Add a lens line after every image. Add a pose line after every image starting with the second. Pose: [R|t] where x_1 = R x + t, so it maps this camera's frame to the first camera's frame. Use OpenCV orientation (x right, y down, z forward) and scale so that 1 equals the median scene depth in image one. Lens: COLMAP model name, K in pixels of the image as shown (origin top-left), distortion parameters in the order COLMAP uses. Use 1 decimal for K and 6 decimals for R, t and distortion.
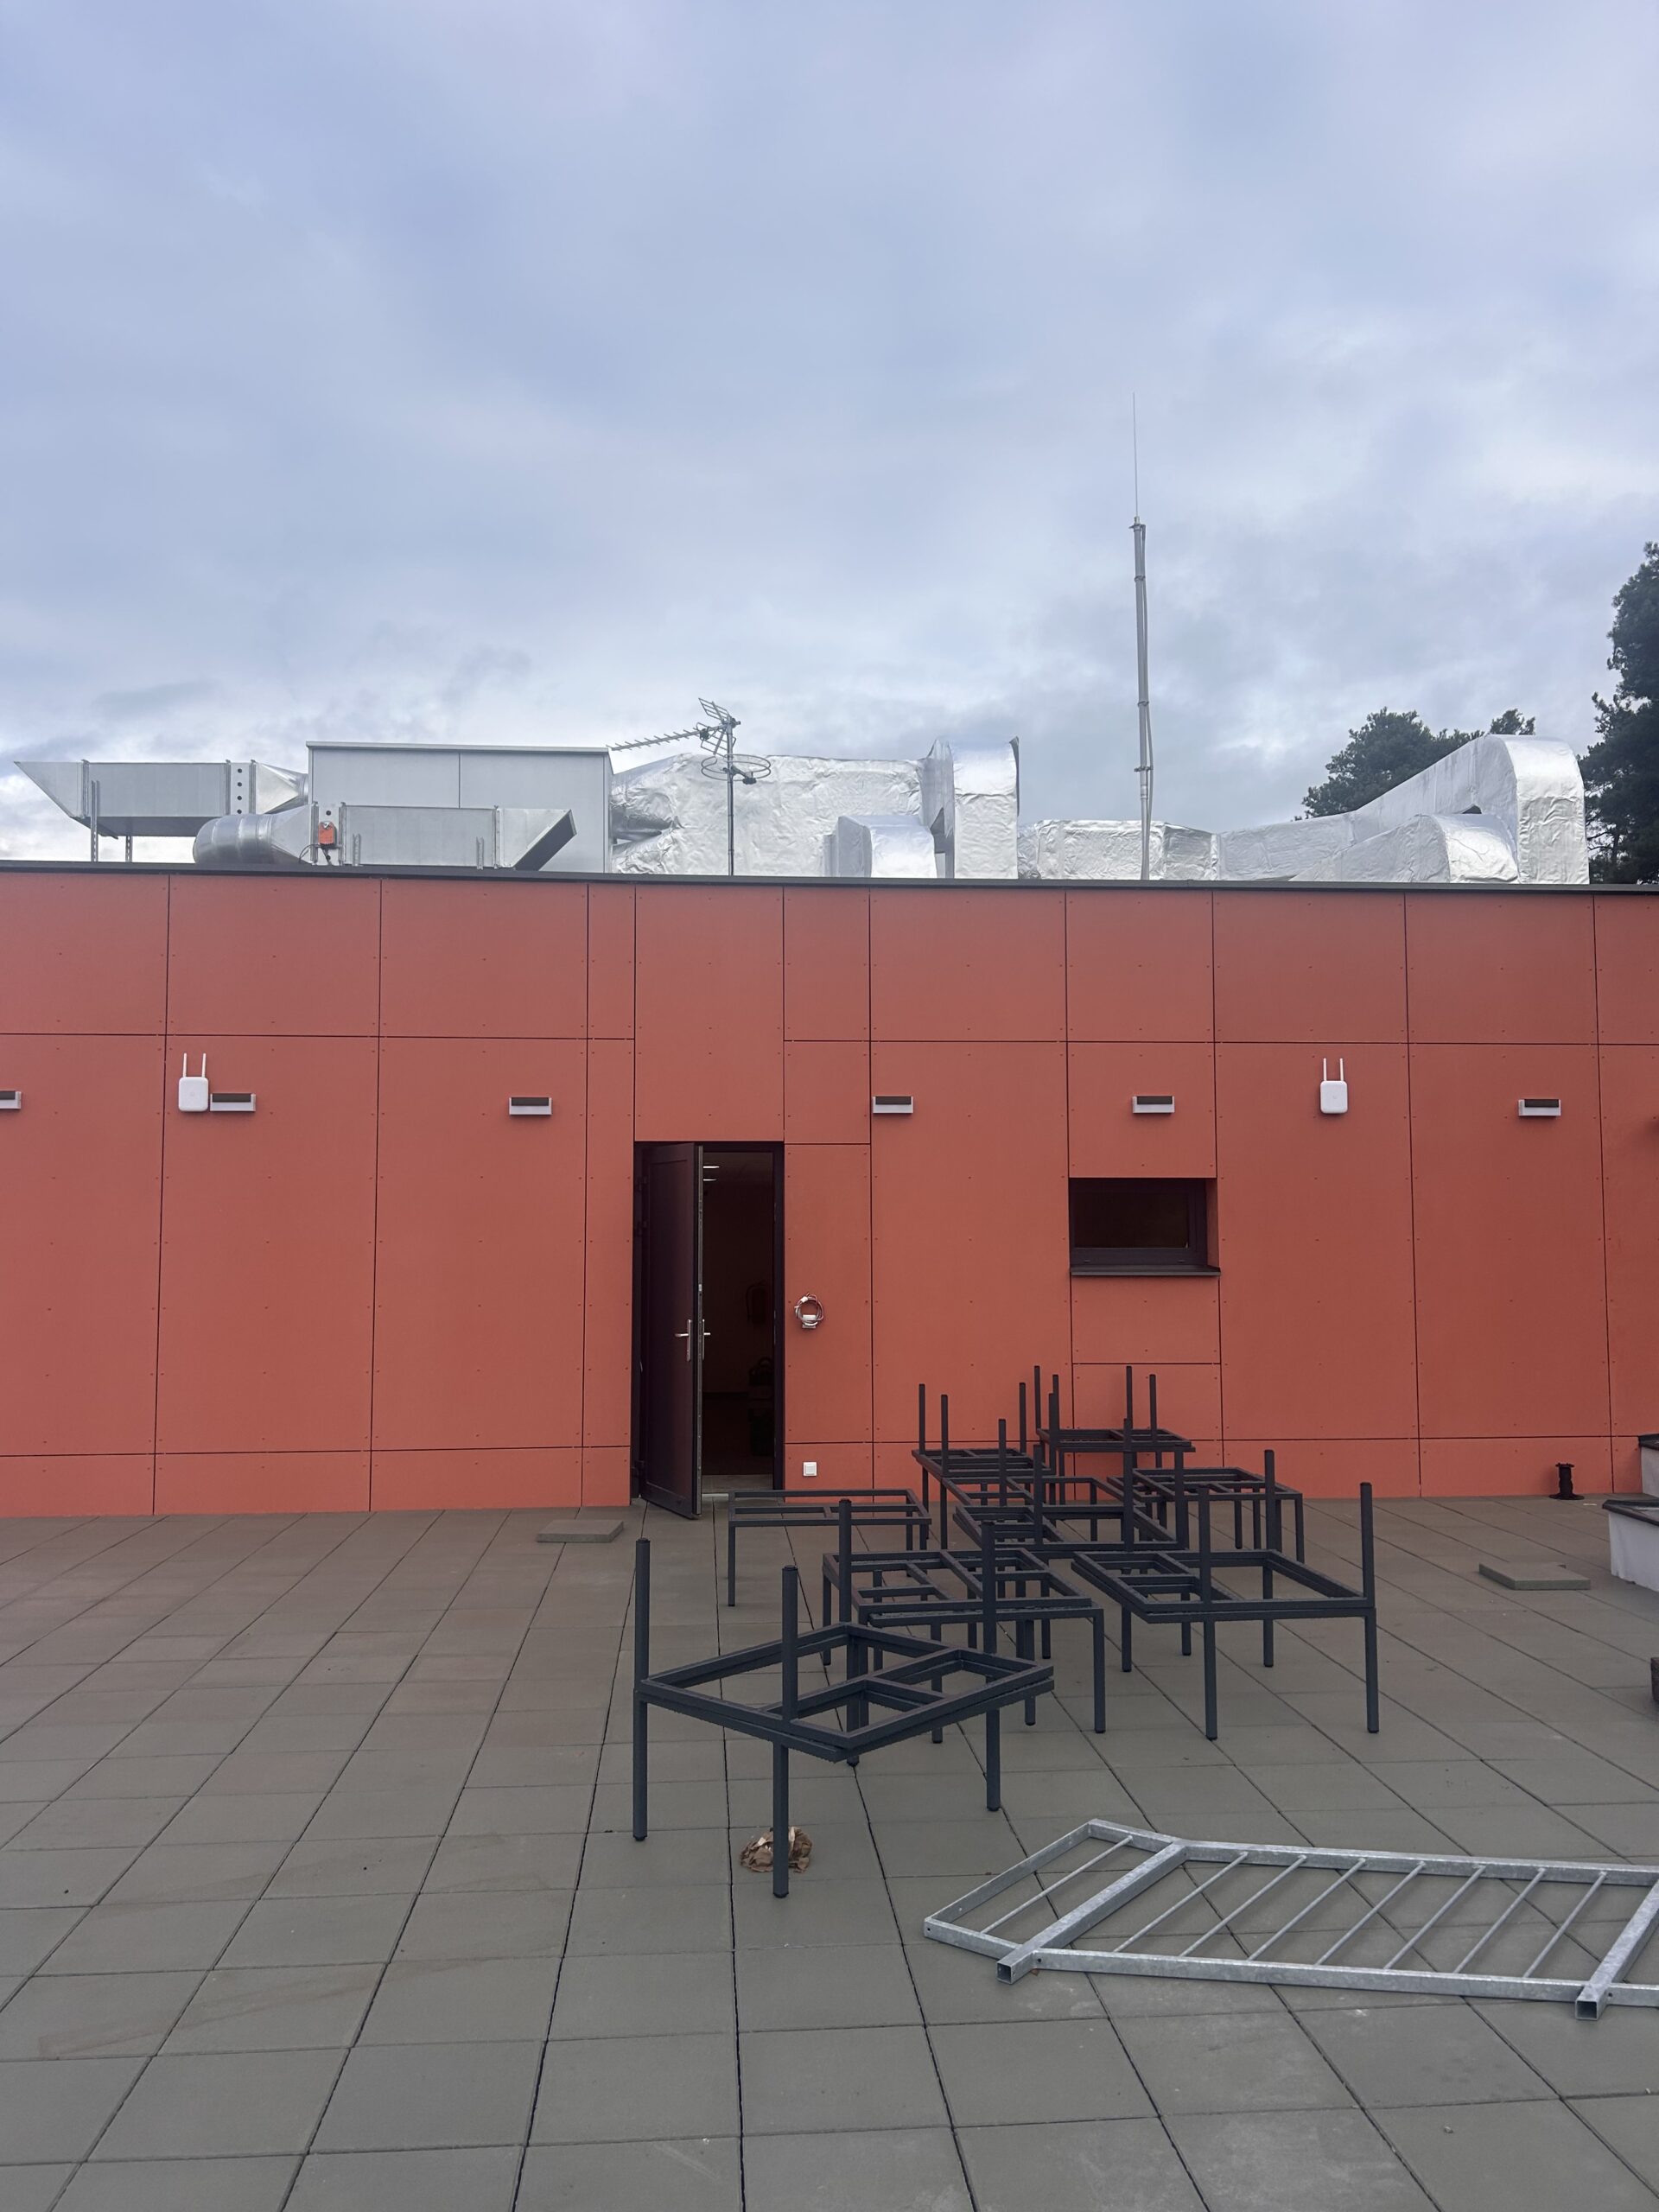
lens RADIAL K [[1673.1, 0, 838.4], [0, 1673.1, 1097.2], [0, 0, 1]] dist [0.007439, -0.013593]
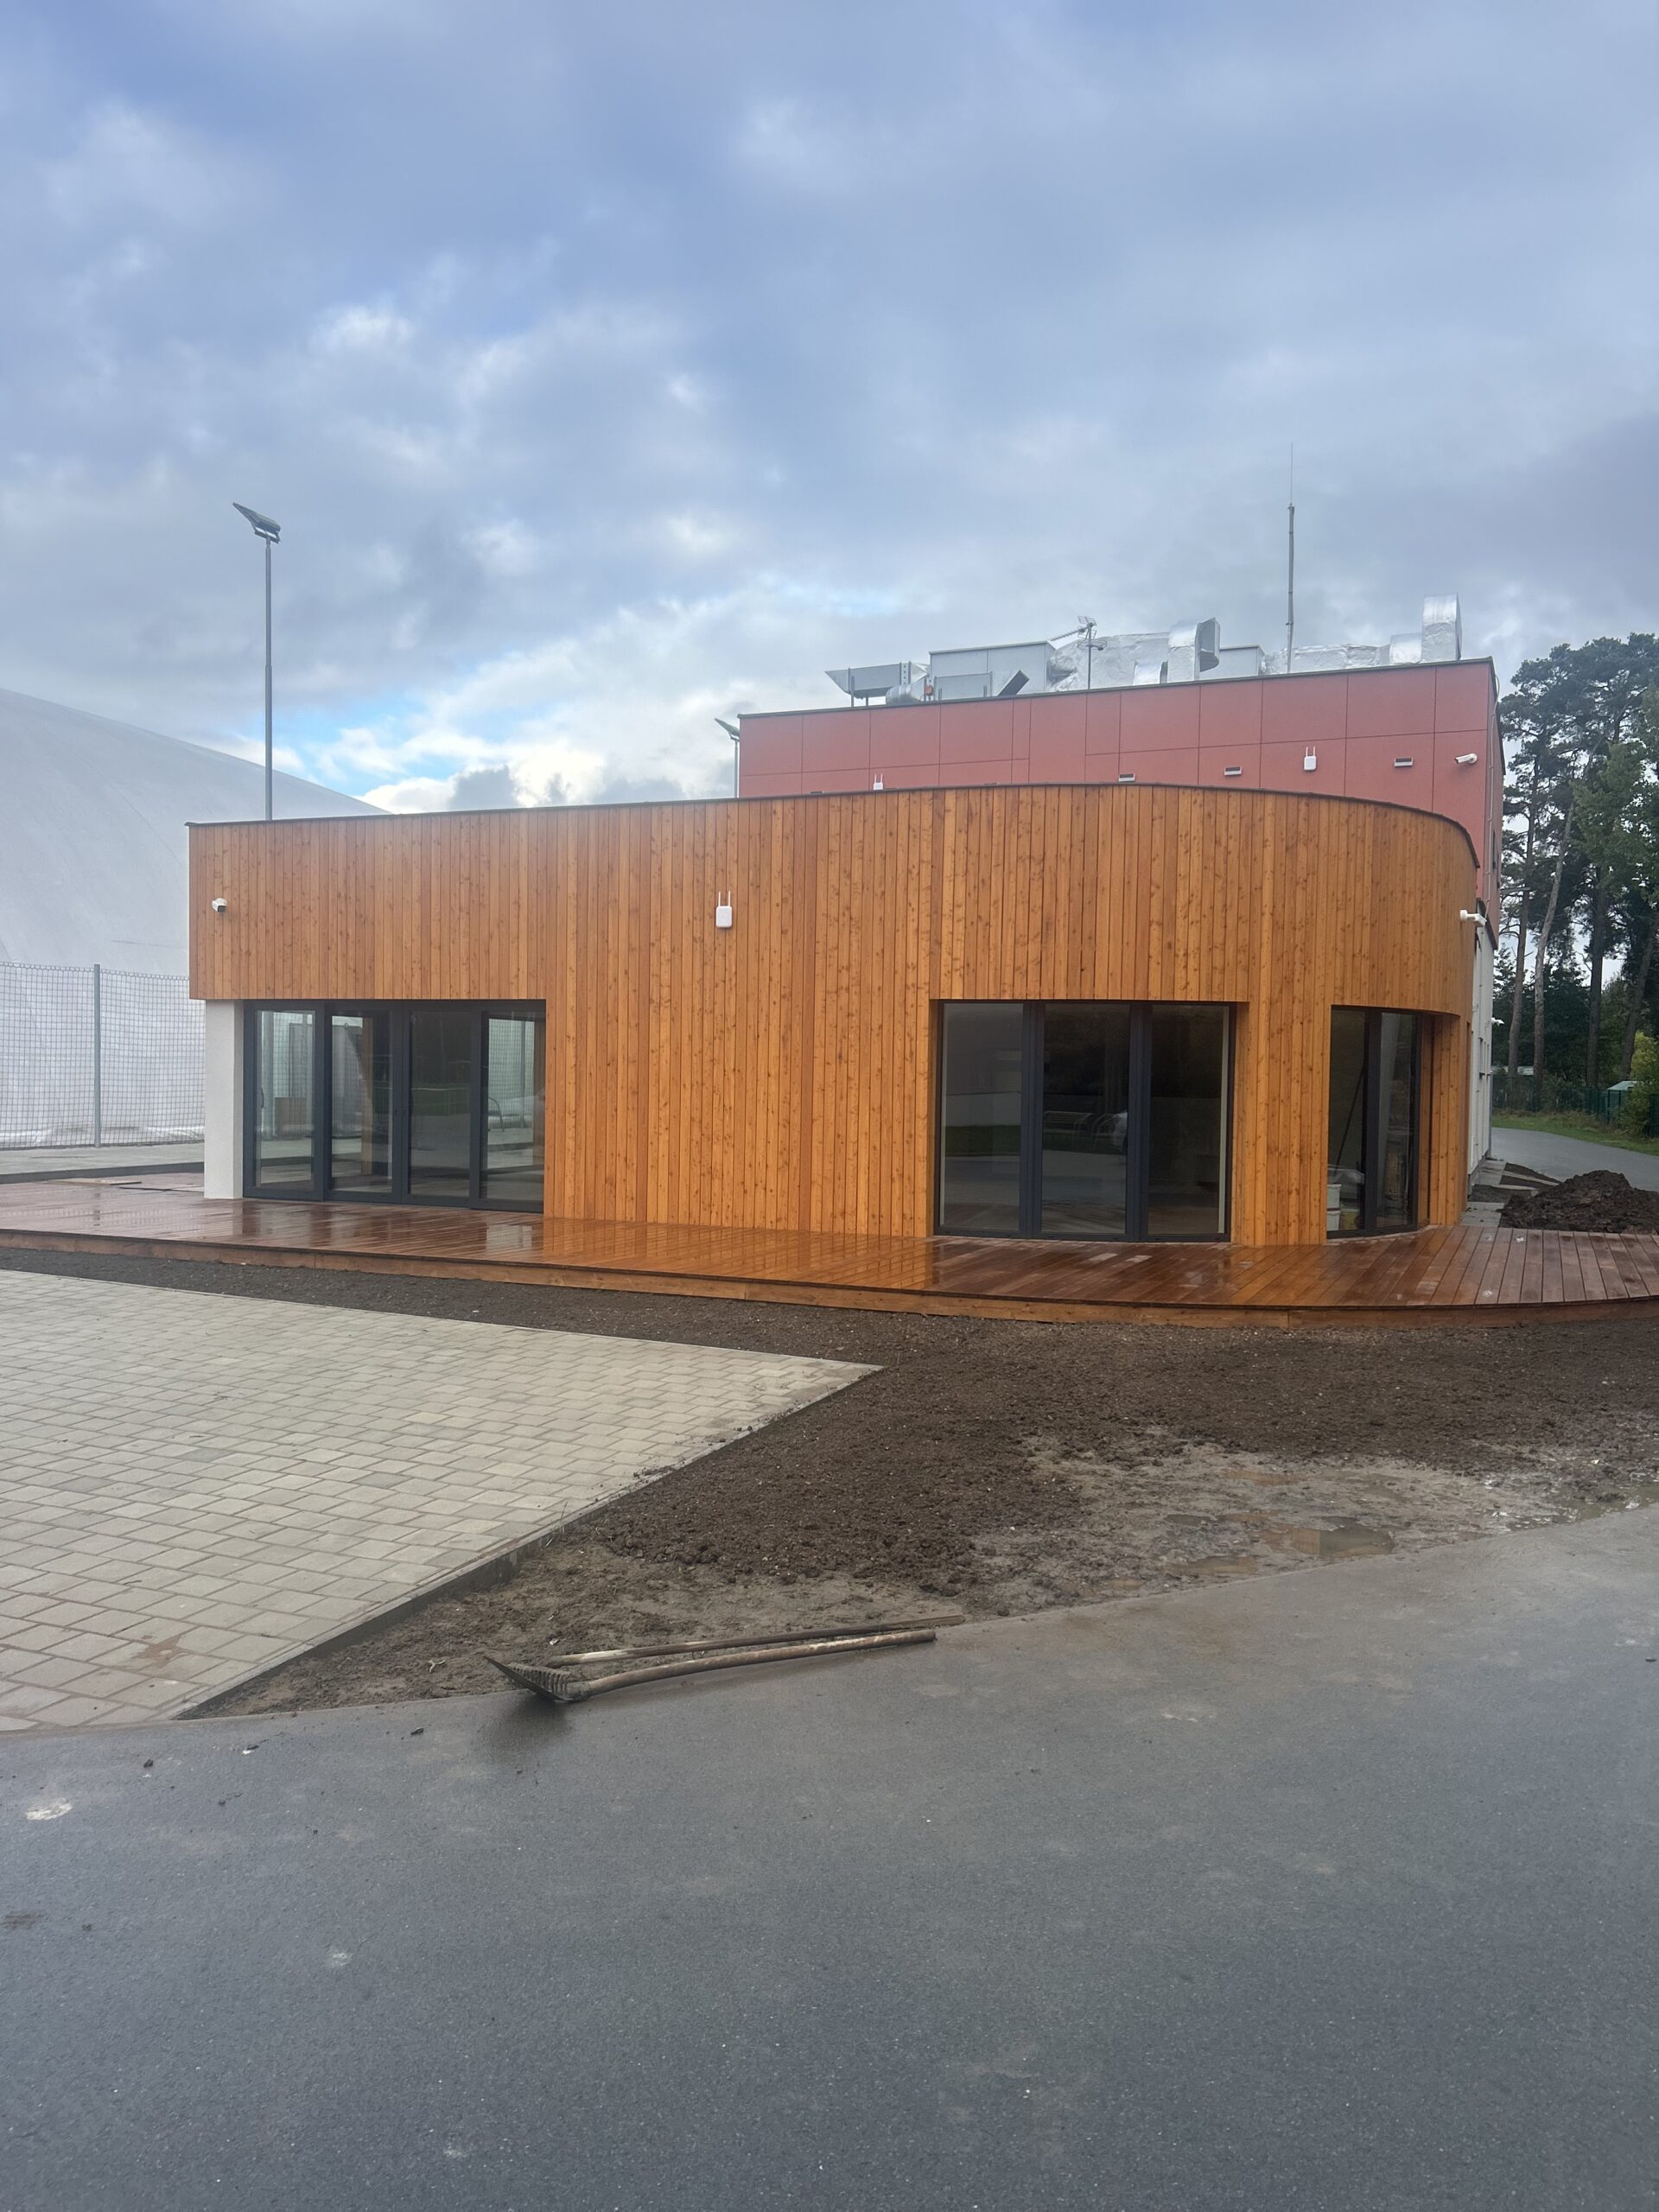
lens RADIAL K [[1673.1, 0, 870.9], [0, 1673.1, 1090.4], [0, 0, 1]] dist [0.007439, -0.013593]
pose [[0.873107, 0.026136, -0.486828, 0.860289], [0.021708, 0.995487, 0.092377, 0.213576], [0.487045, -0.091223, 0.868600, -1.313708]]
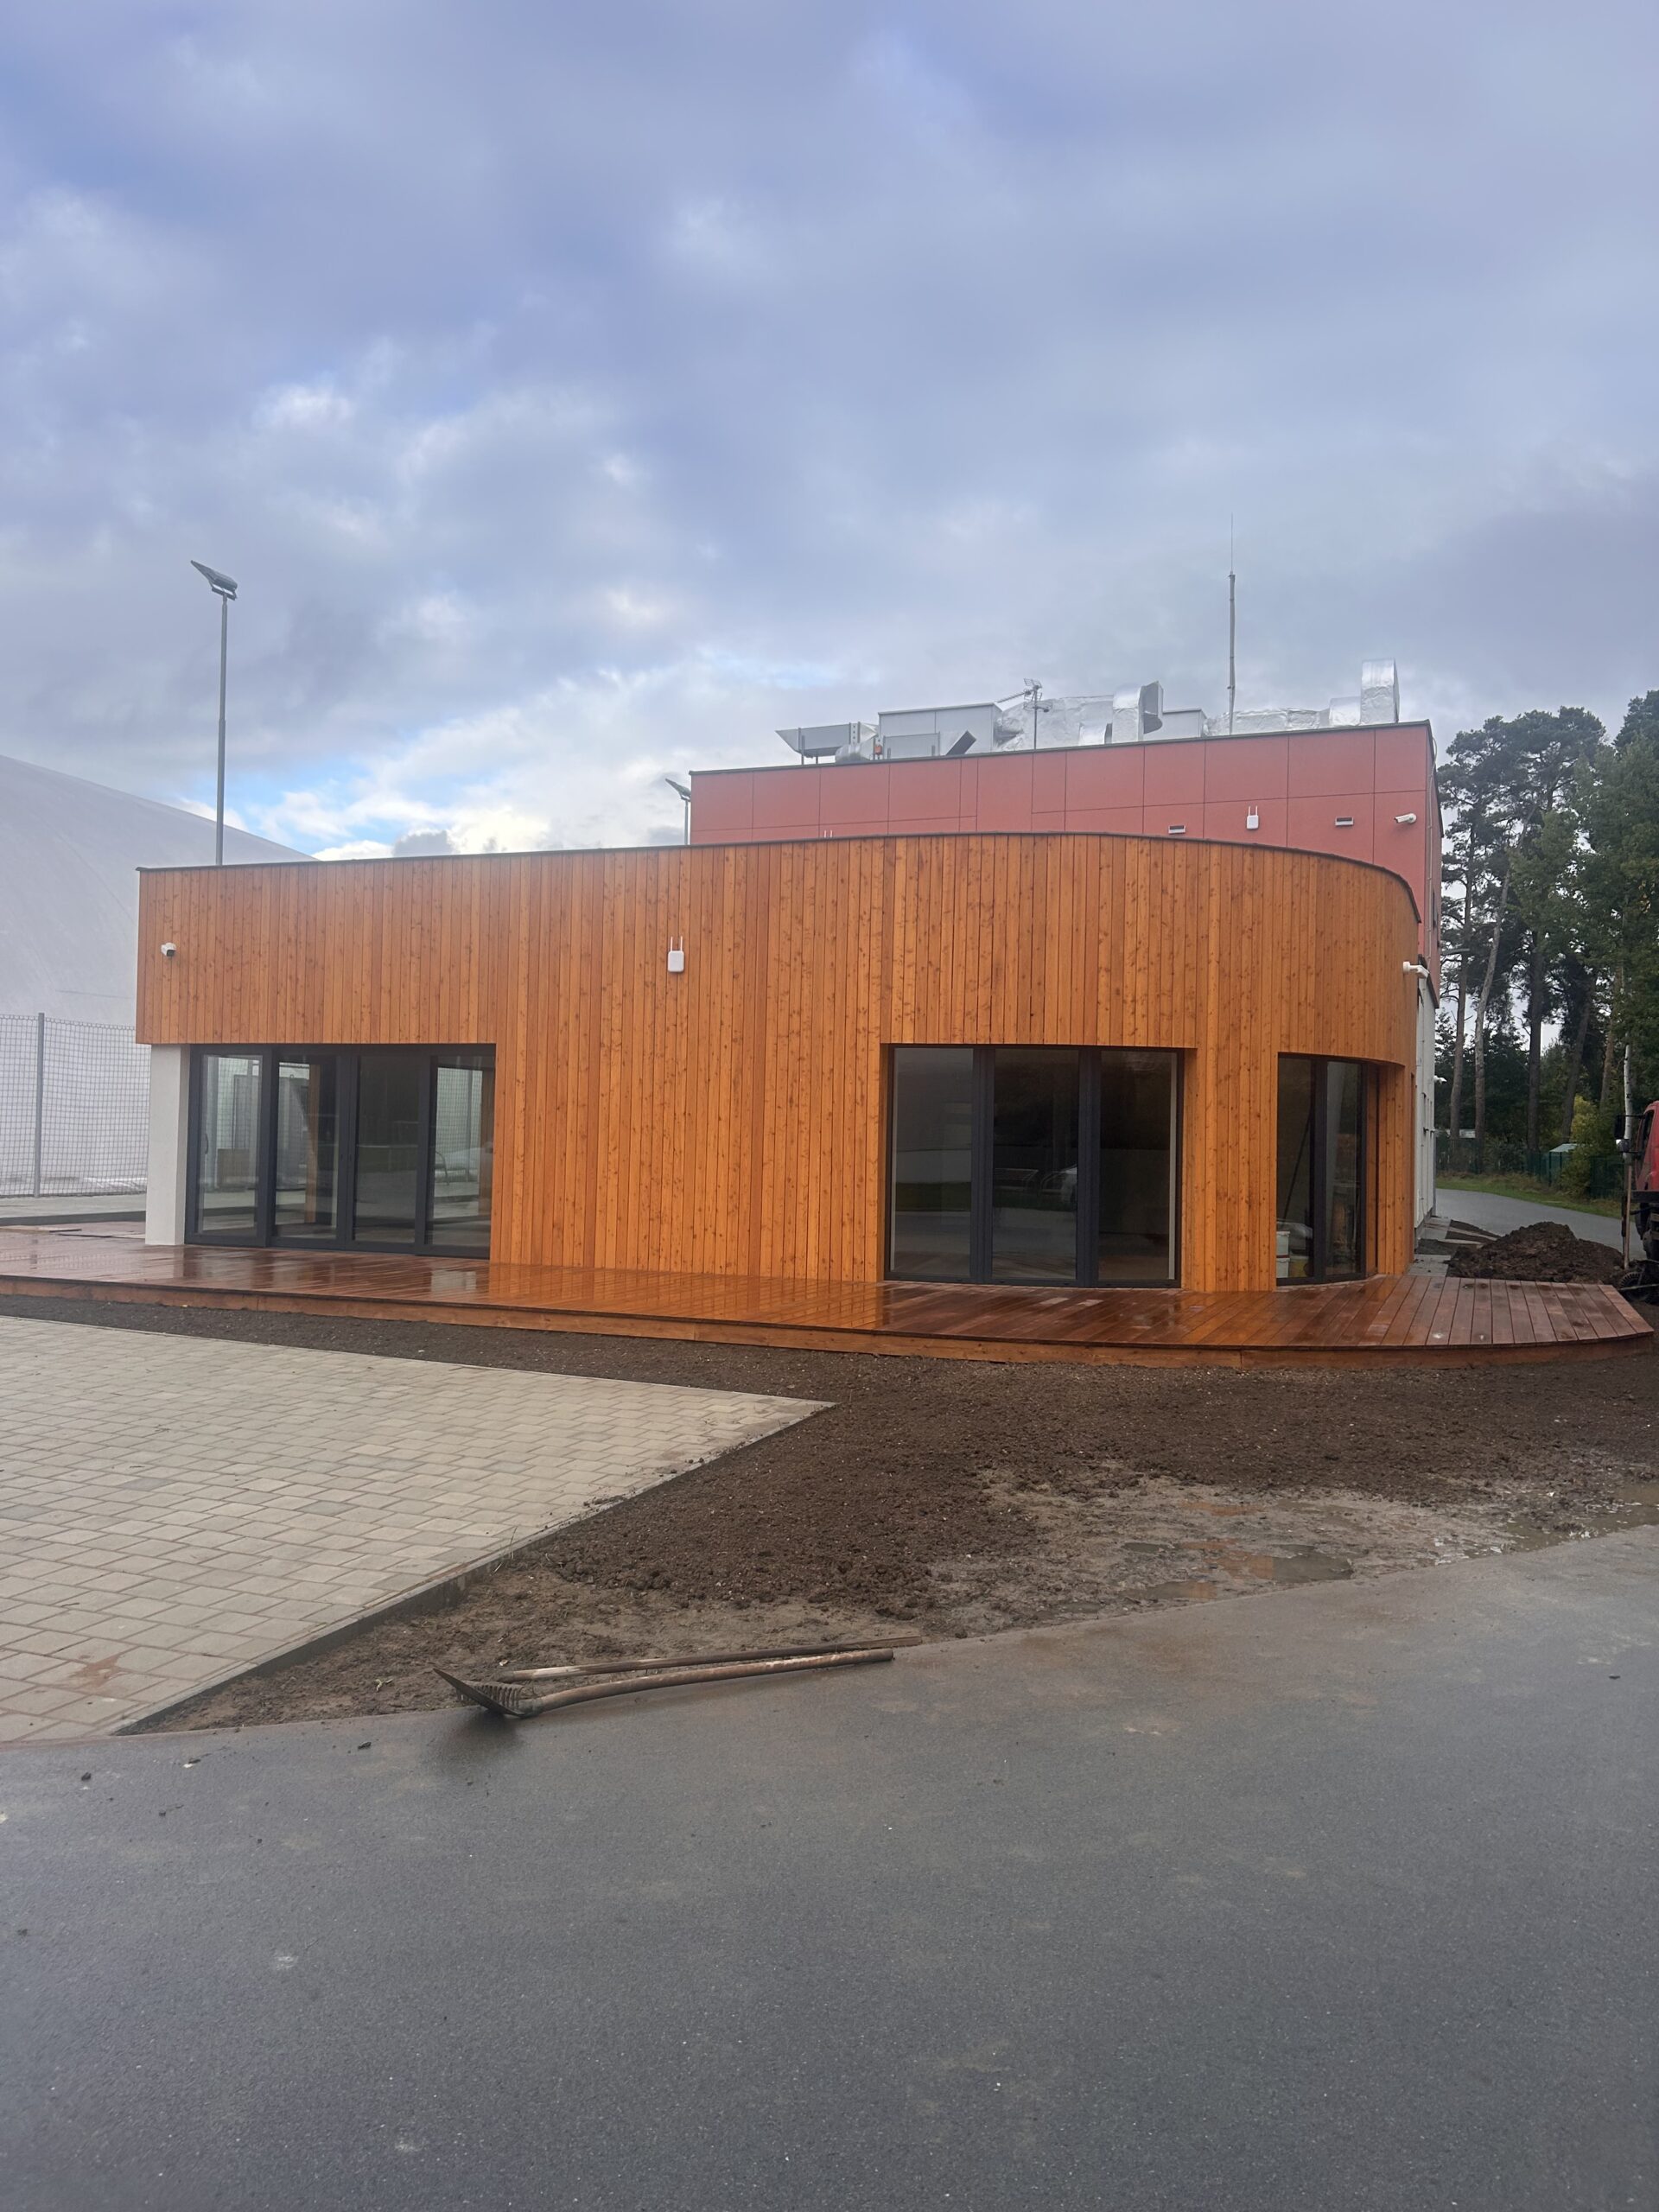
lens RADIAL K [[1673.1, 0, 850.1], [0, 1673.1, 1064.2], [0, 0, 1]] dist [0.007439, -0.013593]
pose [[0.883016, 0.001098, -0.469341, 0.856311], [0.017213, 0.999249, 0.034723, 0.238507], [0.469026, -0.038740, 0.882334, -1.319611]]
